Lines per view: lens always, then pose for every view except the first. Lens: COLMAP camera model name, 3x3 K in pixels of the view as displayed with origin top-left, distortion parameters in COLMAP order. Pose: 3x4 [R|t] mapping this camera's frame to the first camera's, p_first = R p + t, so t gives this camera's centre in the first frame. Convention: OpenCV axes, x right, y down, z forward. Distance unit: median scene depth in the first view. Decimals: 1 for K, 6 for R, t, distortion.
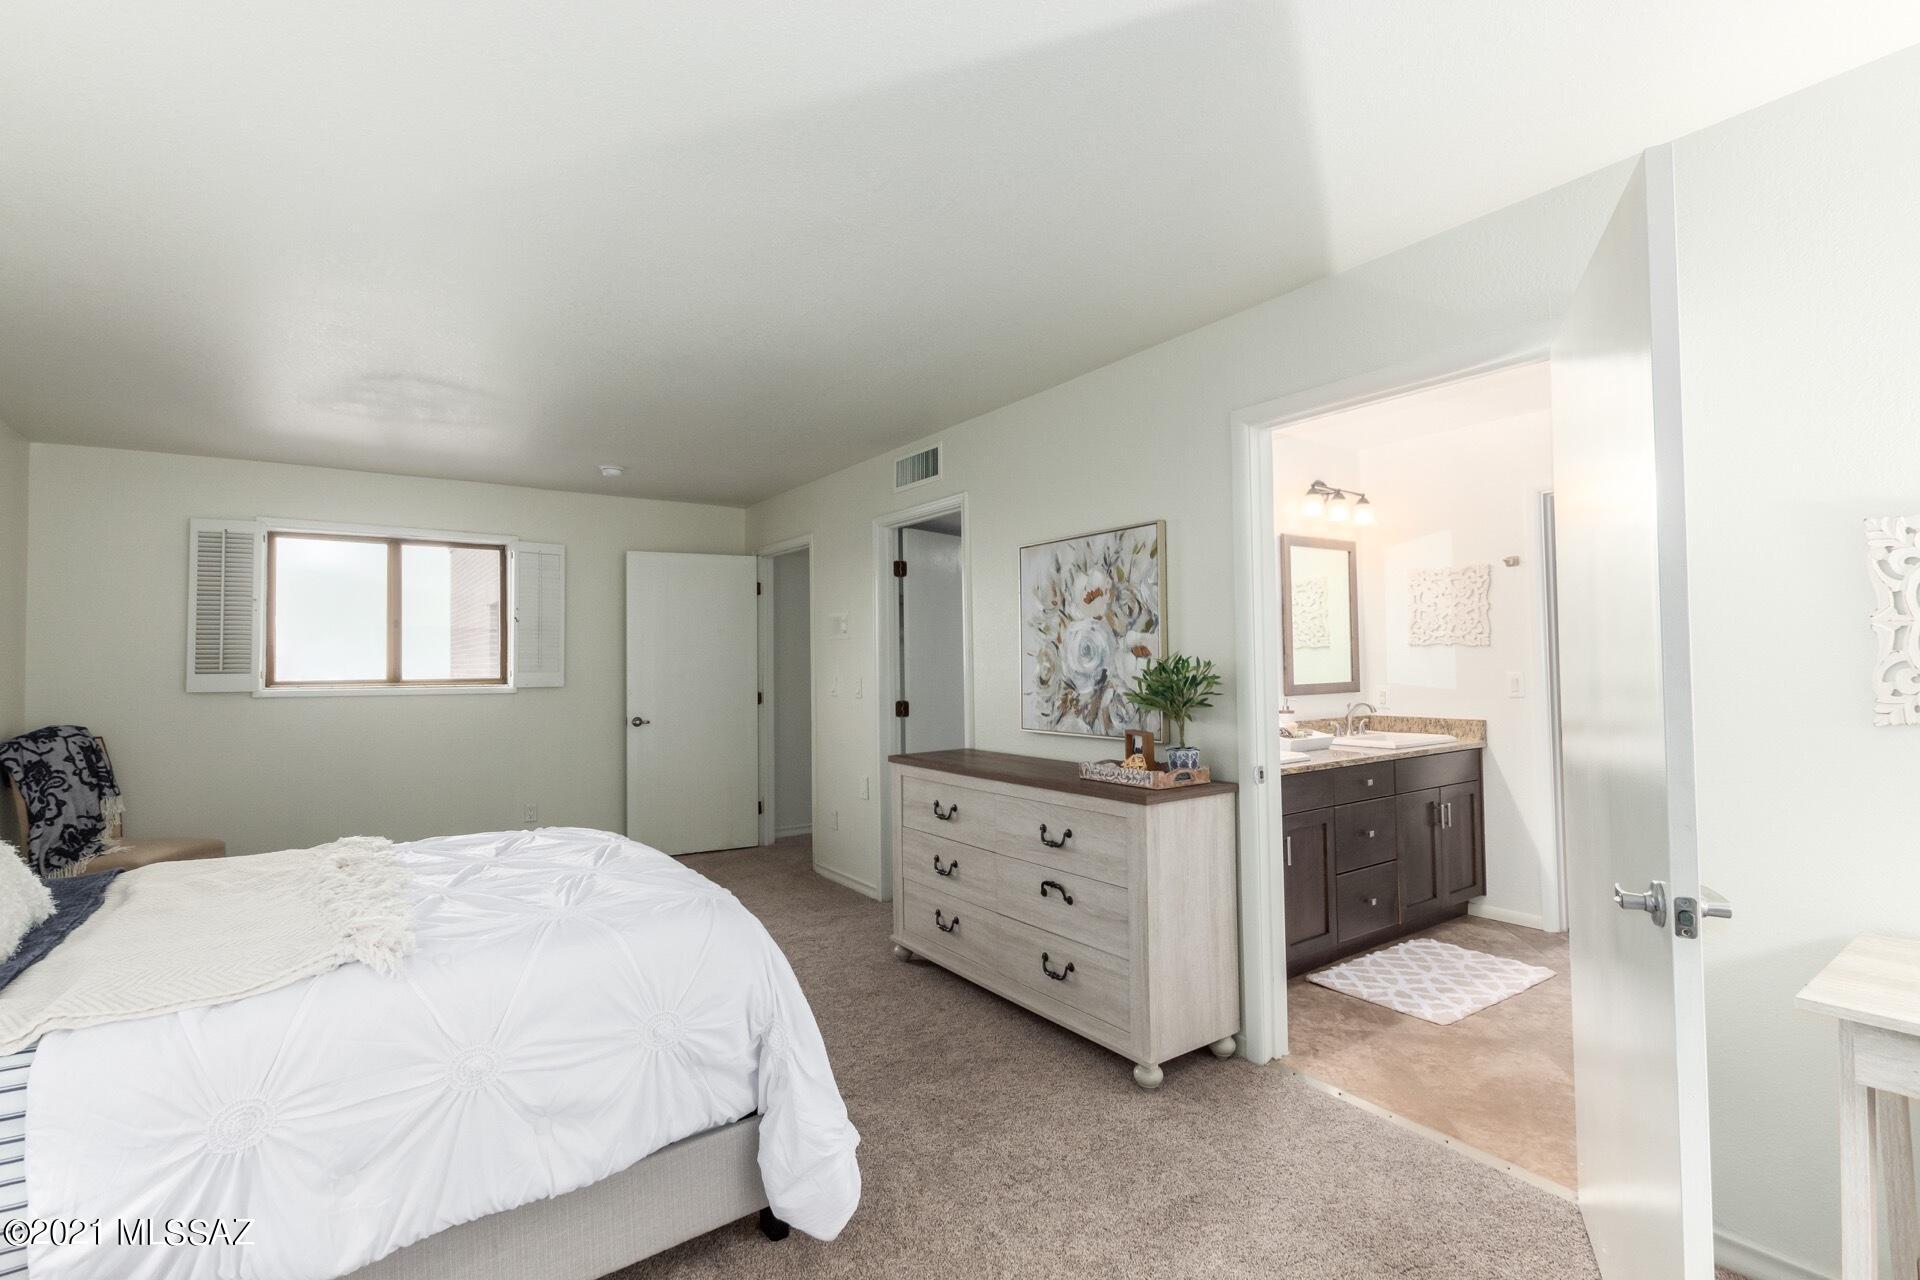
lens RADIAL K [[882.9, 0, 950.6], [0, 882.9, 639.6], [0, 0, 1]] dist [0.001457, 0.000160]
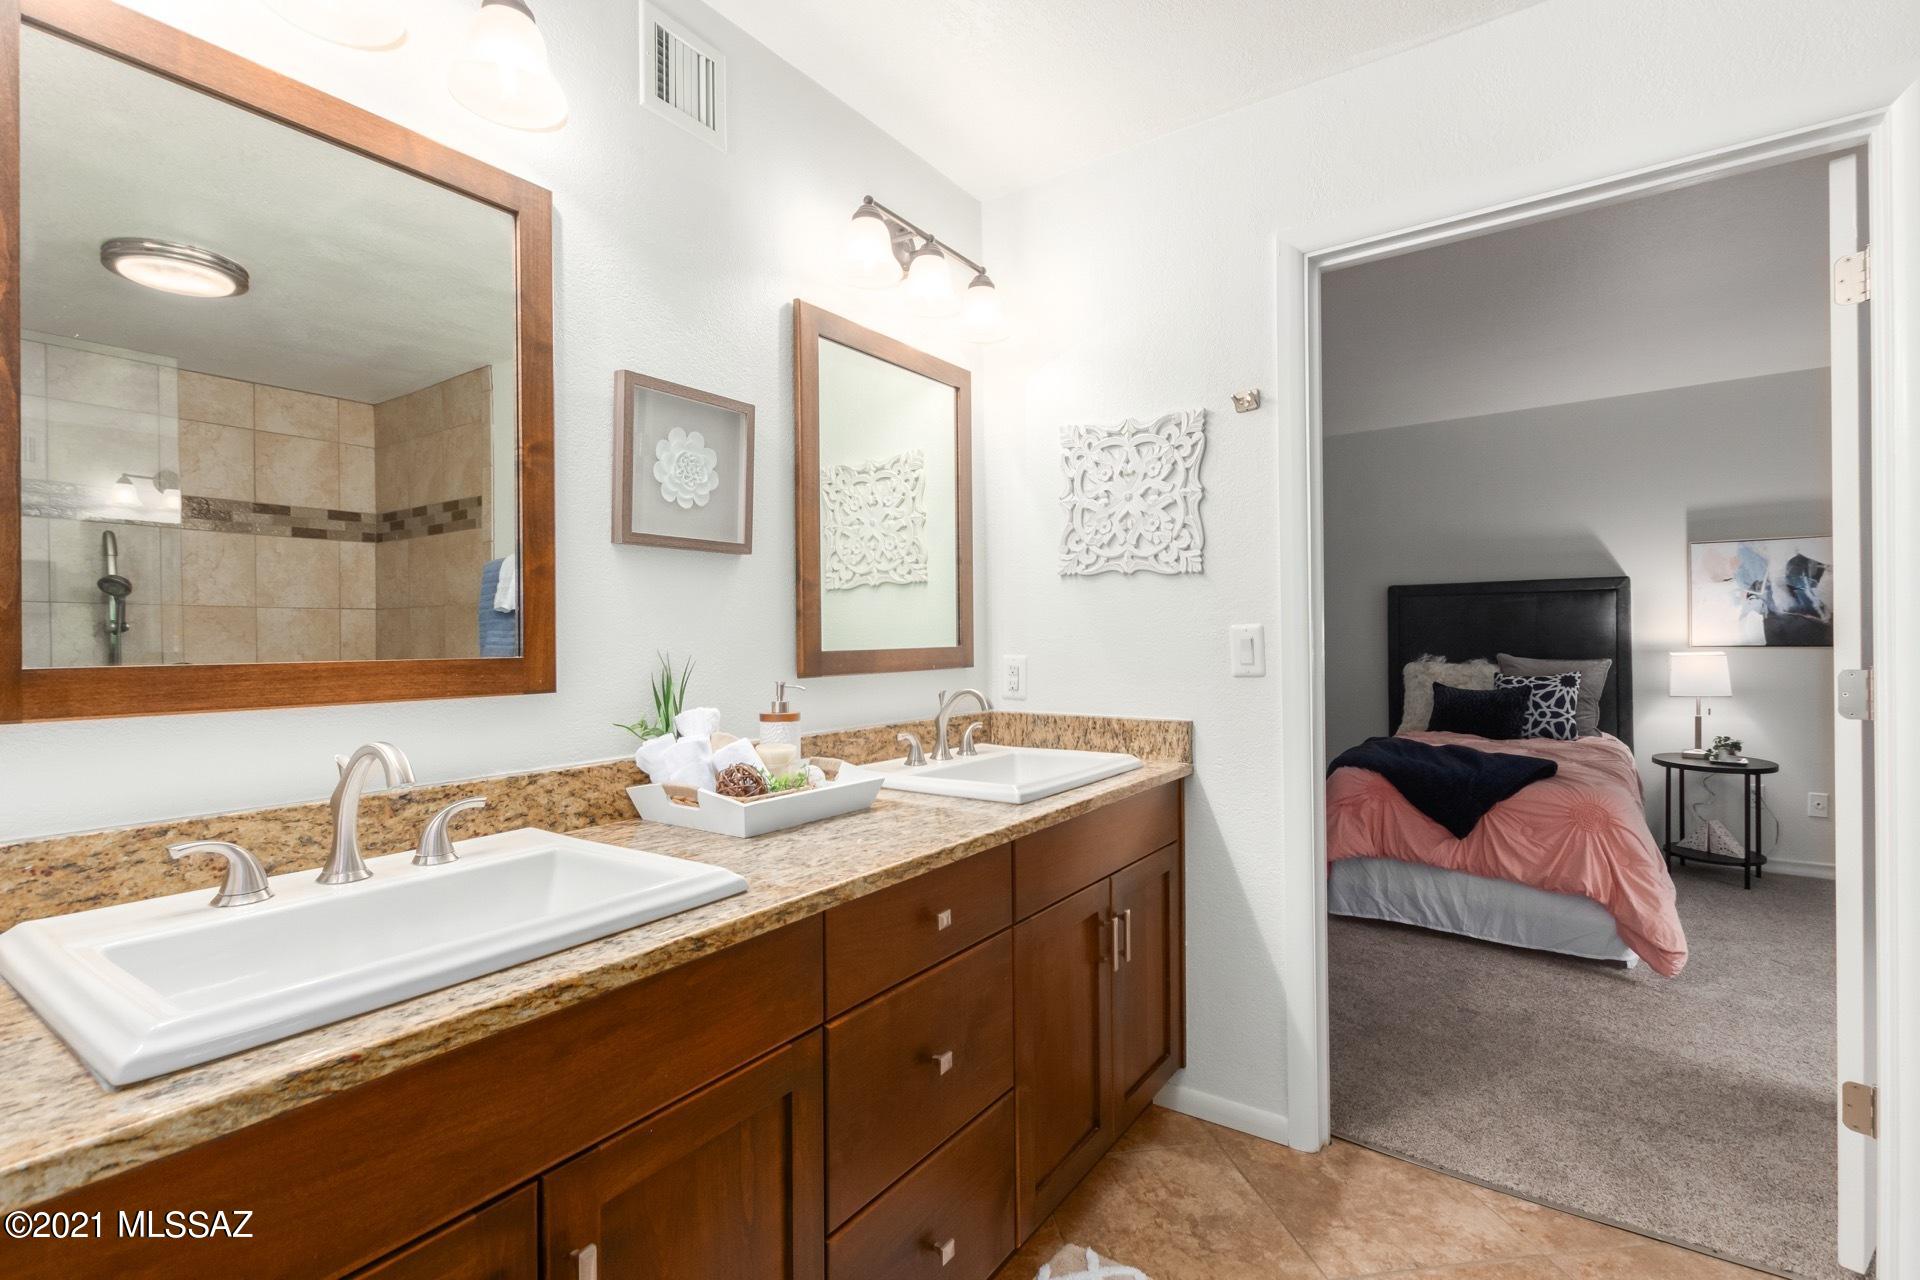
lens RADIAL K [[882.9, 0, 969.4], [0, 882.9, 633.3], [0, 0, 1]] dist [0.001457, 0.000160]
pose [[0.936855, 0.007176, 0.349644, 0.307563], [-0.015330, 0.999671, 0.020558, 0.032228], [-0.349382, -0.024620, 0.936657, 0.568935]]
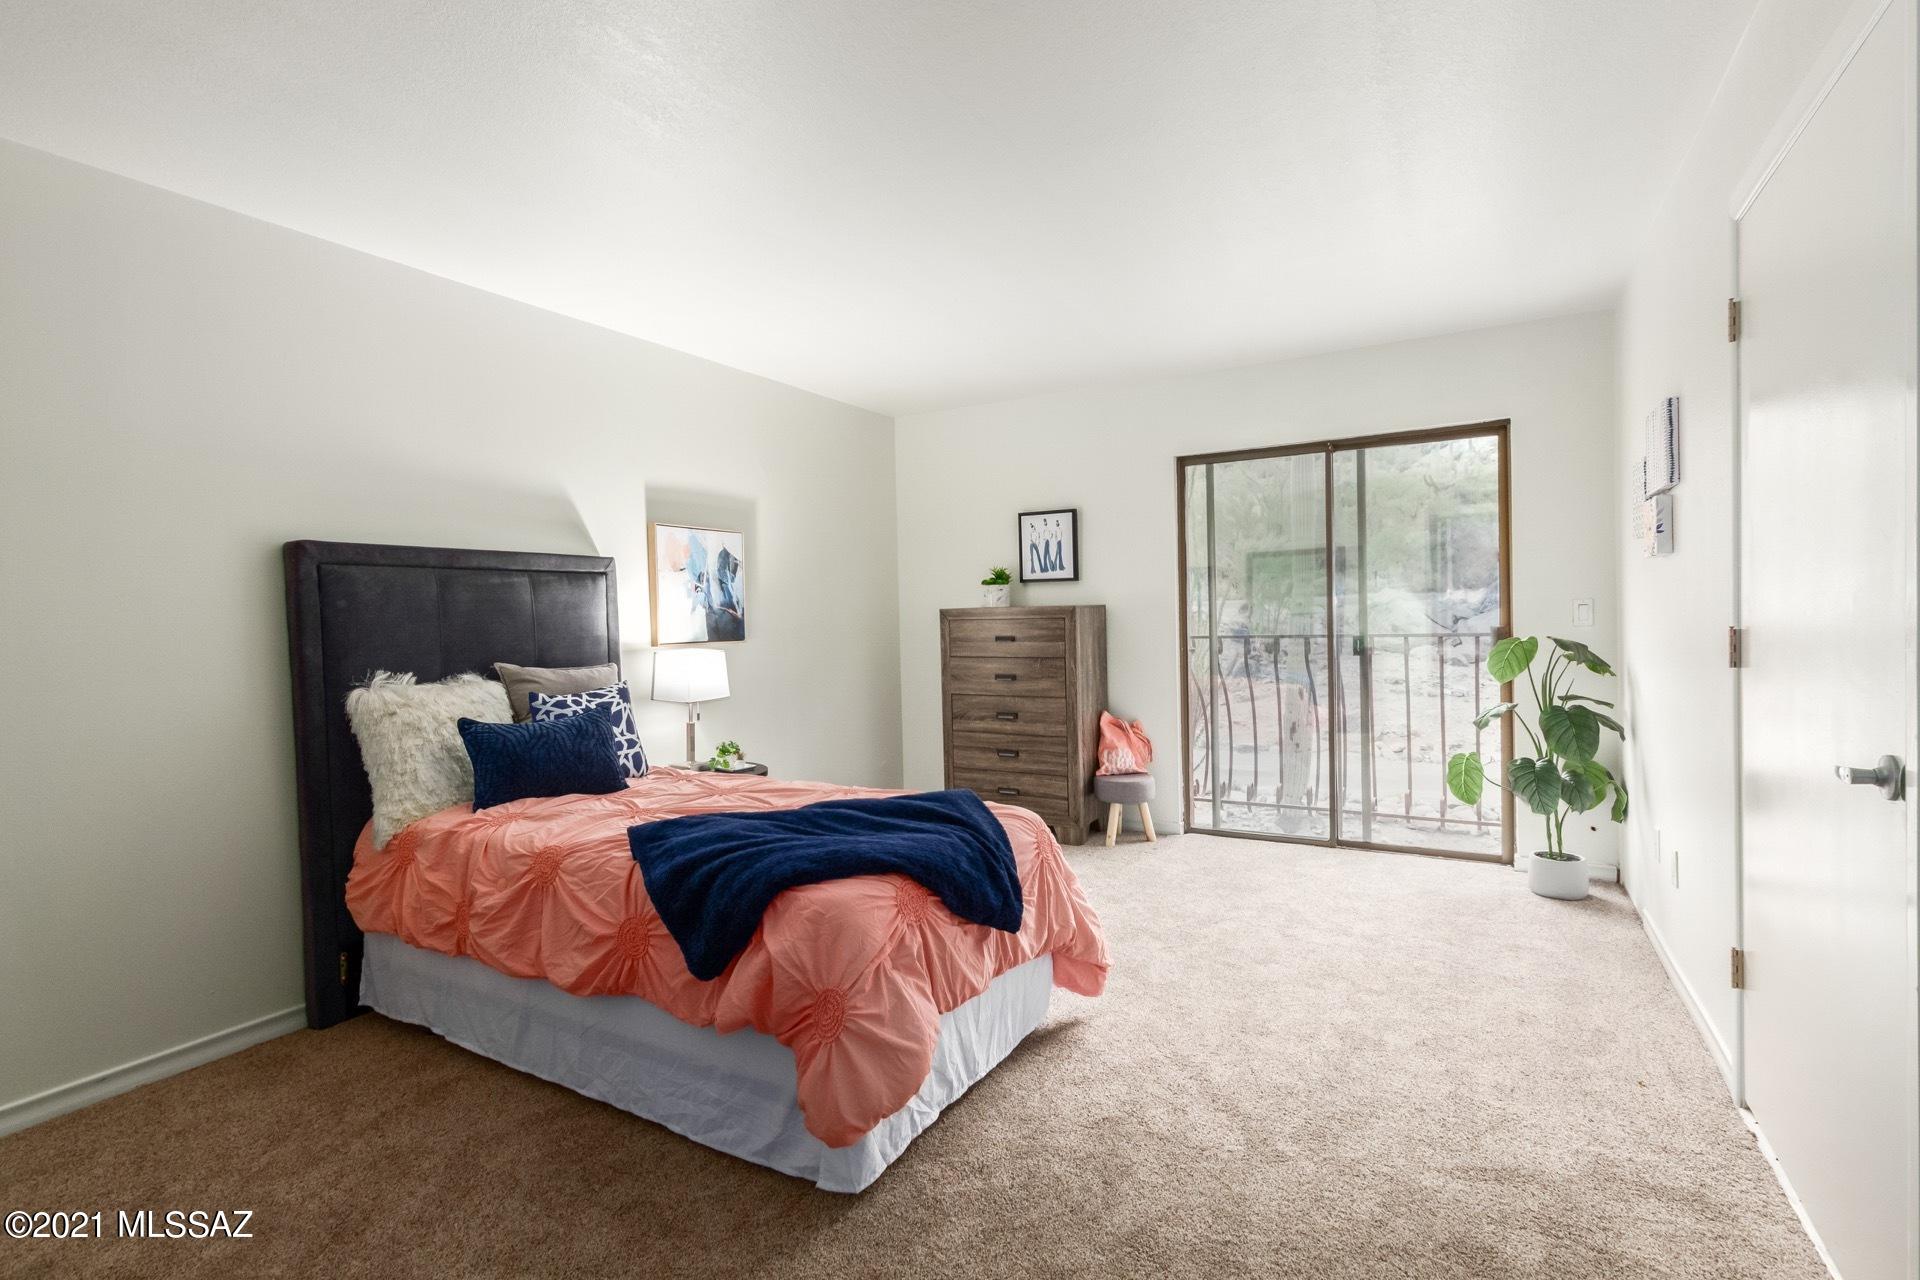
lens RADIAL K [[882.9, 0, 965.5], [0, 882.9, 646.3], [0, 0, 1]] dist [0.001457, 0.000160]
pose [[-0.424888, -0.001263, 0.905245, 0.386971], [0.005486, 0.999977, 0.003971, 0.040787], [-0.905230, 0.006653, -0.424871, 0.848241]]
